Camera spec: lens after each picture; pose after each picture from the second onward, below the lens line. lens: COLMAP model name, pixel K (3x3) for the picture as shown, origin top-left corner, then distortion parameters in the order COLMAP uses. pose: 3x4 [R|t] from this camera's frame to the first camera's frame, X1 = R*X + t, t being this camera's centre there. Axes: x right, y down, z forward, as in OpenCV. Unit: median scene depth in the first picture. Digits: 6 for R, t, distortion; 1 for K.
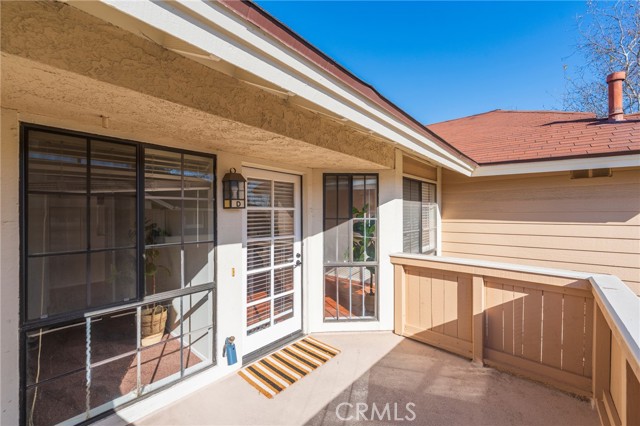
lens RADIAL K [[261.2, 0, 323.9], [0, 261.2, 212.1], [0, 0, 1]] dist [-0.002629, 0.000809]
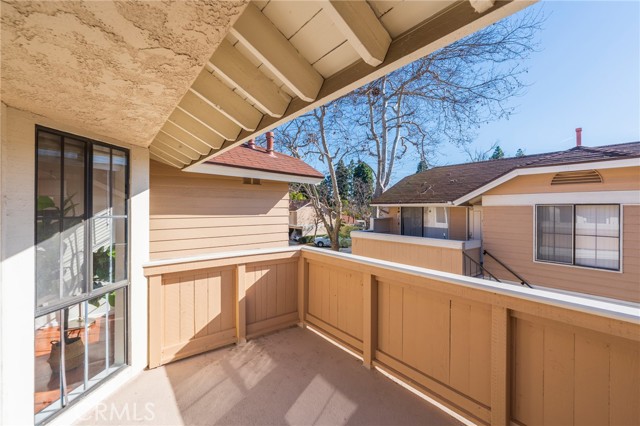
lens RADIAL K [[261.2, 0, 319.4], [0, 261.2, 210.3], [0, 0, 1]] dist [-0.002629, 0.000809]
pose [[0.193627, -0.004422, 0.981065, -0.414337], [-0.003936, 0.999978, 0.005284, 0.004545], [-0.981067, -0.004884, 0.193605, 0.432904]]
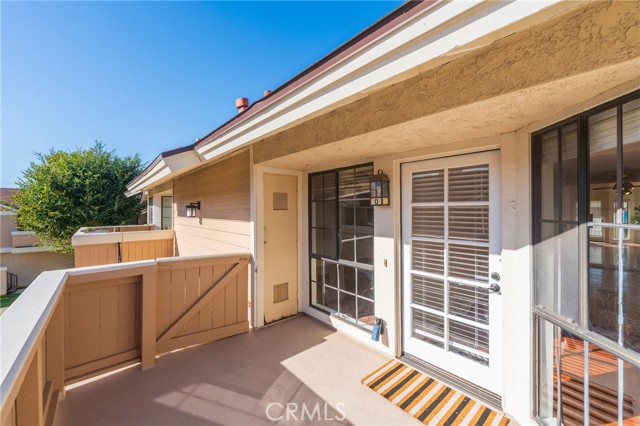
lens RADIAL K [[261.2, 0, 318.2], [0, 261.2, 211.0], [0, 0, 1]] dist [-0.002629, 0.000809]
pose [[-0.155927, 0.004176, -0.987760, 0.646936], [0.002251, 0.999990, 0.003872, 0.003458], [0.987766, -0.001620, -0.155935, 0.730809]]
